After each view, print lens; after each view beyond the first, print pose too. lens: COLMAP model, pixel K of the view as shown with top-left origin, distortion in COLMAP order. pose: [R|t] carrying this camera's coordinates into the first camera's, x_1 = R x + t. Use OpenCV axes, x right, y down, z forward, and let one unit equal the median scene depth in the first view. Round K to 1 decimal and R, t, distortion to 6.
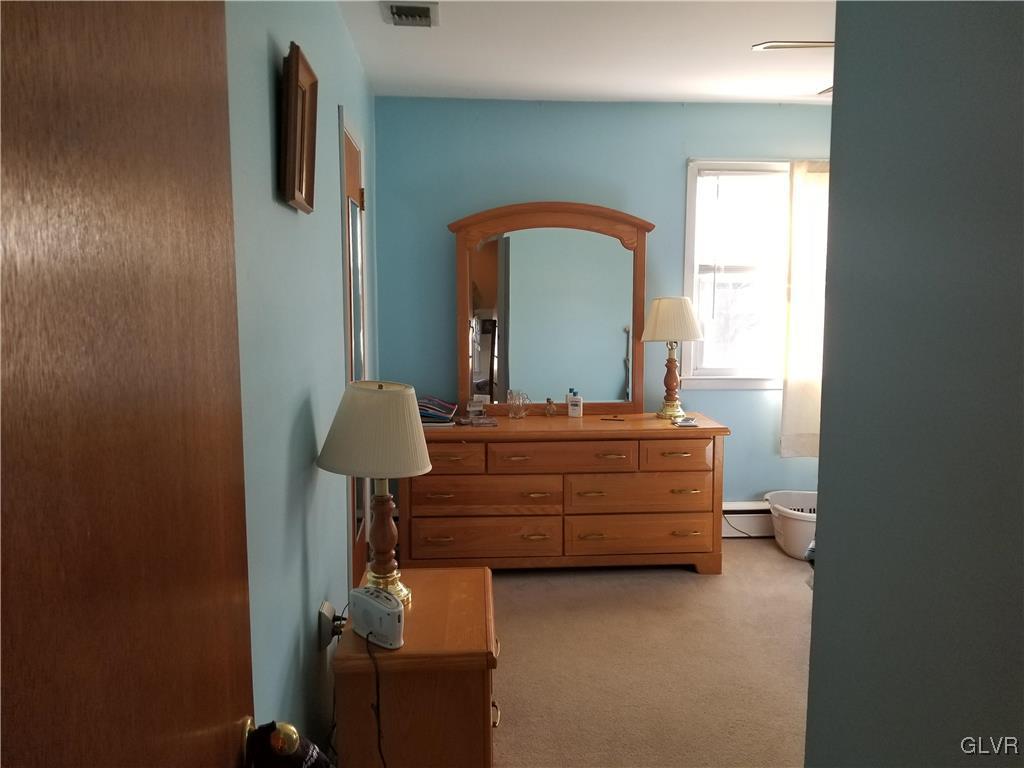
lens RADIAL K [[804.0, 0, 502.0], [0, 804.0, 386.9], [0, 0, 1]] dist [0.058873, -0.078851]
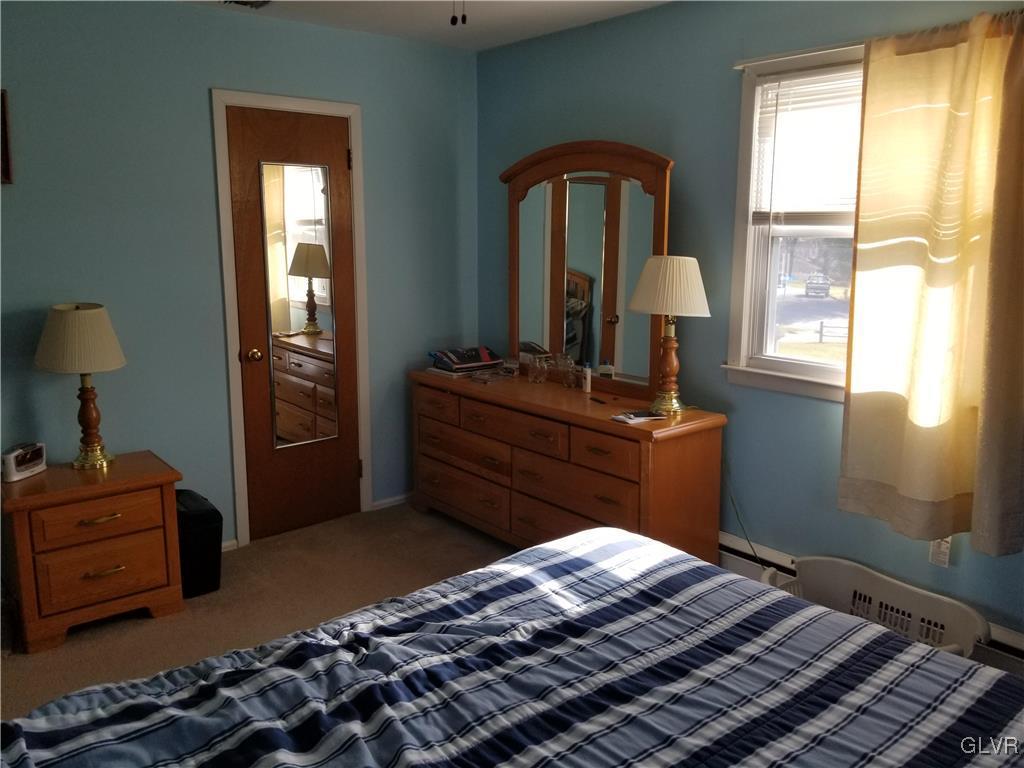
lens RADIAL K [[804.0, 0, 506.4], [0, 804.0, 377.6], [0, 0, 1]] dist [0.058873, -0.078851]
pose [[0.575913, 0.150755, -0.803491, 0.748377], [-0.113150, 0.988090, 0.104289, -0.058857], [0.809643, 0.030854, 0.586112, 0.427409]]
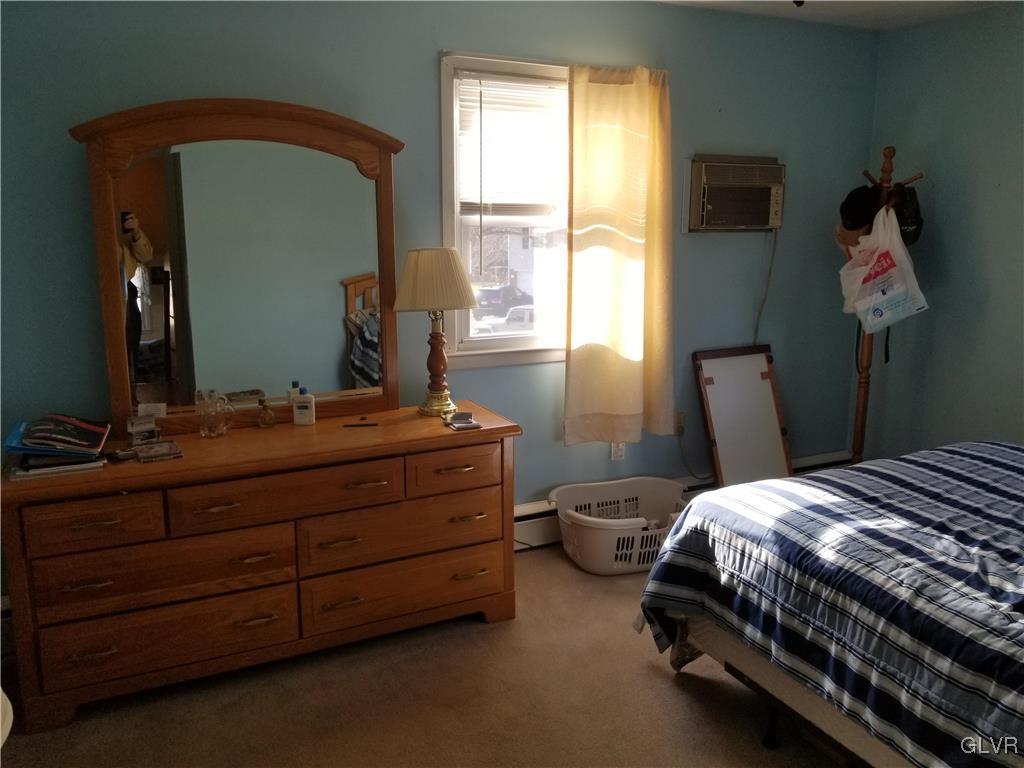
lens RADIAL K [[804.0, 0, 493.4], [0, 804.0, 365.7], [0, 0, 1]] dist [0.058873, -0.078851]
pose [[0.931989, -0.063899, 0.356810, -0.000410], [0.046229, 0.997255, 0.057843, -0.044956], [-0.359527, -0.037414, 0.932384, 0.311008]]
